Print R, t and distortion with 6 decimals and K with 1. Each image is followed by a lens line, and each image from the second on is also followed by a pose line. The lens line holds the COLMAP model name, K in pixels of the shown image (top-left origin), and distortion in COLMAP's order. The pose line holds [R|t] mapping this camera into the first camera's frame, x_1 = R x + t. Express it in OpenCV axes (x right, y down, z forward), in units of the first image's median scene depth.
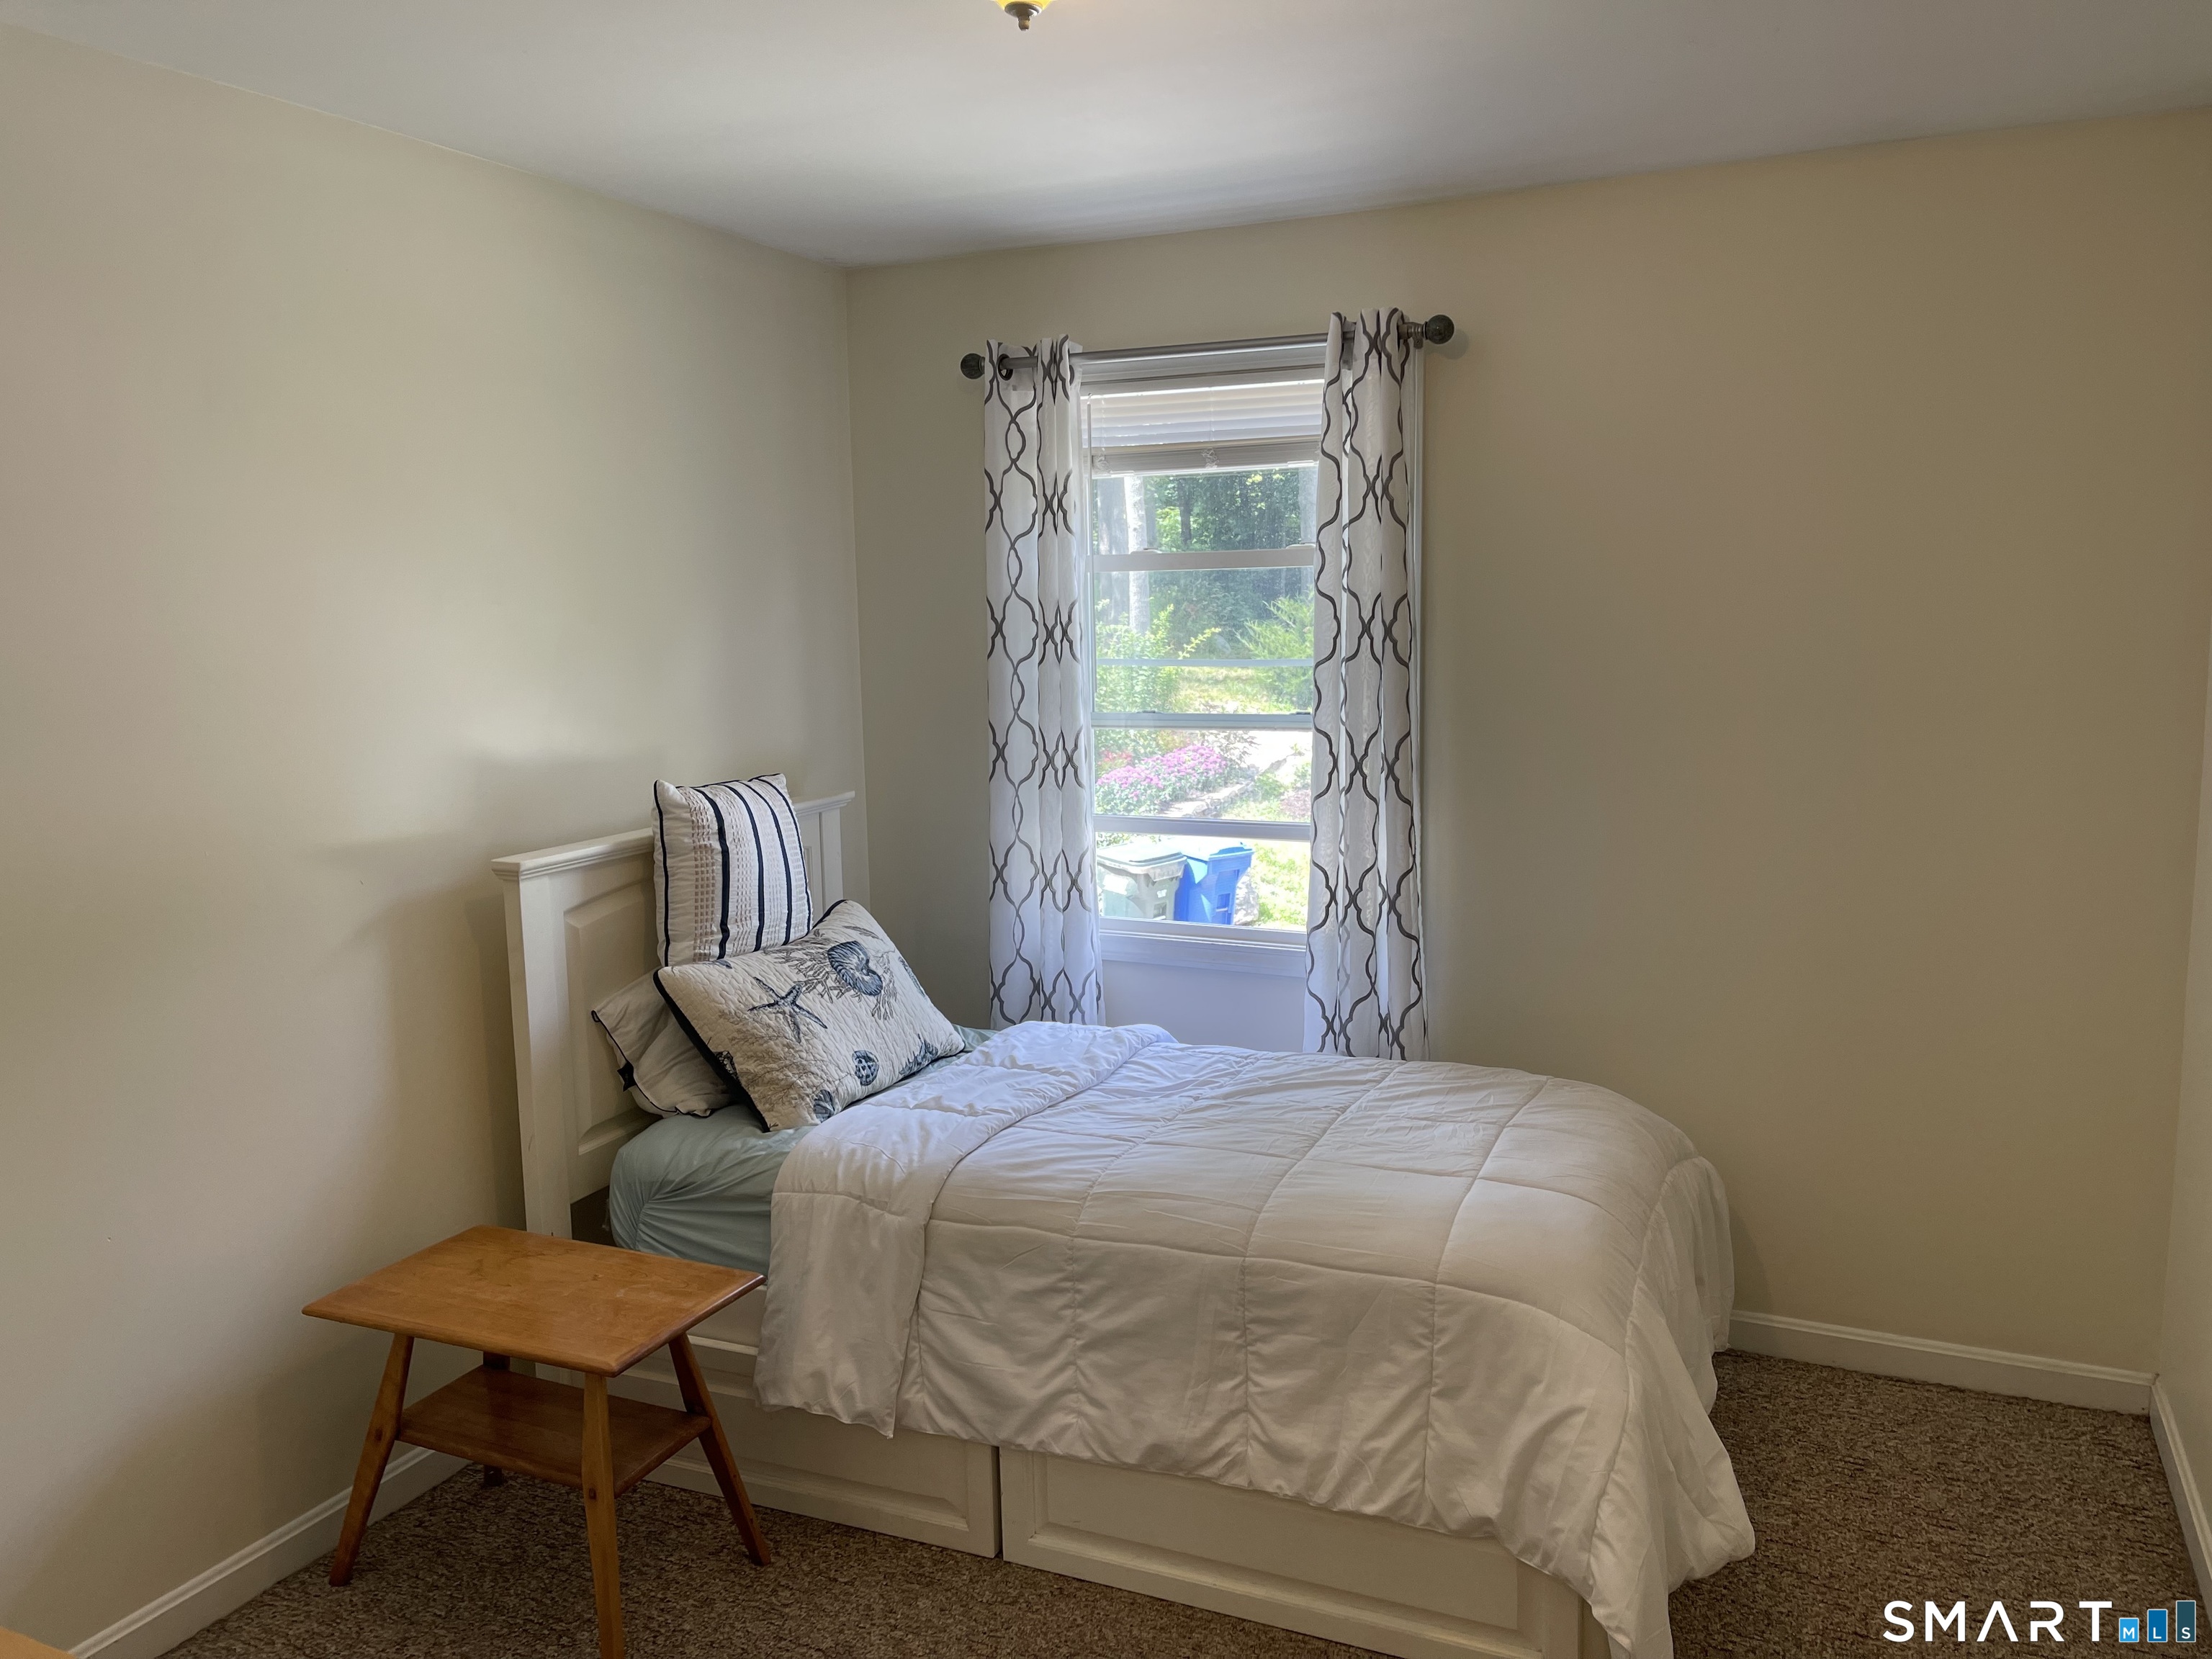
lens RADIAL K [[1657.9, 0, 1106.9], [0, 1657.9, 825.1], [0, 0, 1]] dist [0.055472, -0.076710]
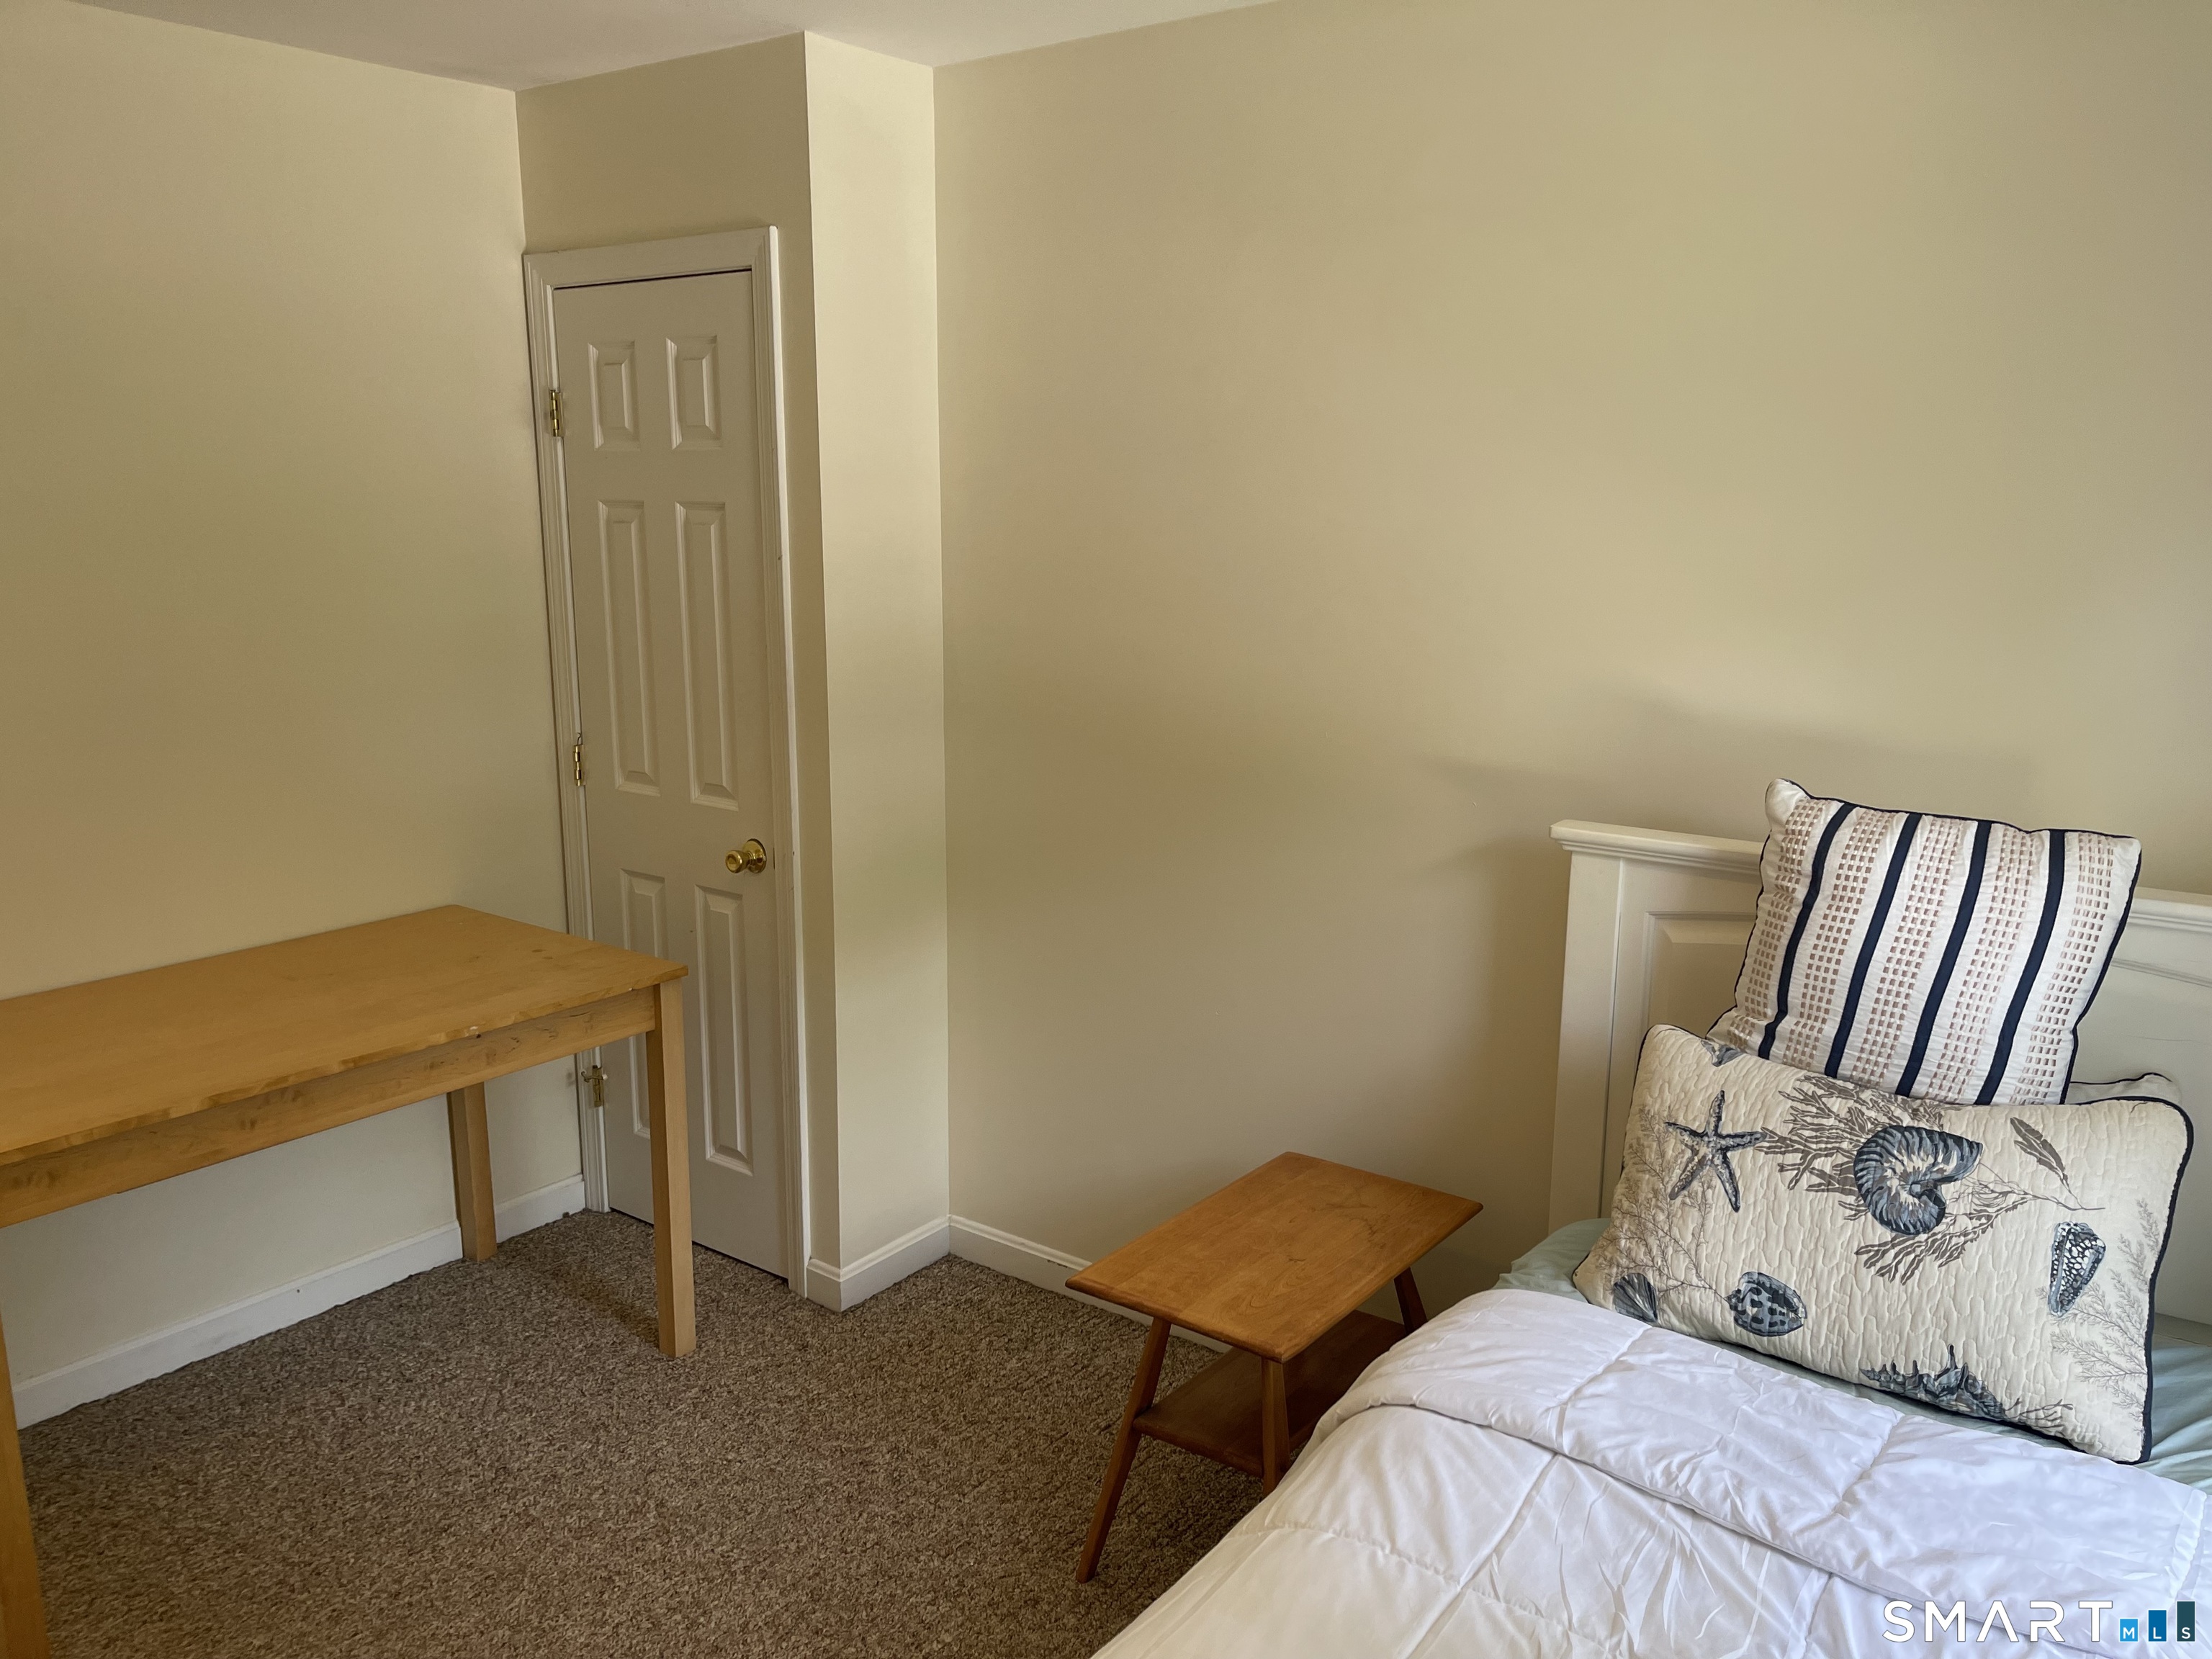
lens RADIAL K [[1657.9, 0, 1104.7], [0, 1657.9, 834.3], [0, 0, 1]] dist [0.055472, -0.076710]
pose [[-0.221450, 0.214556, -0.951276, 0.449114], [-0.124410, 0.961309, 0.245780, -0.138519], [0.967203, 0.172776, -0.186189, 0.853323]]
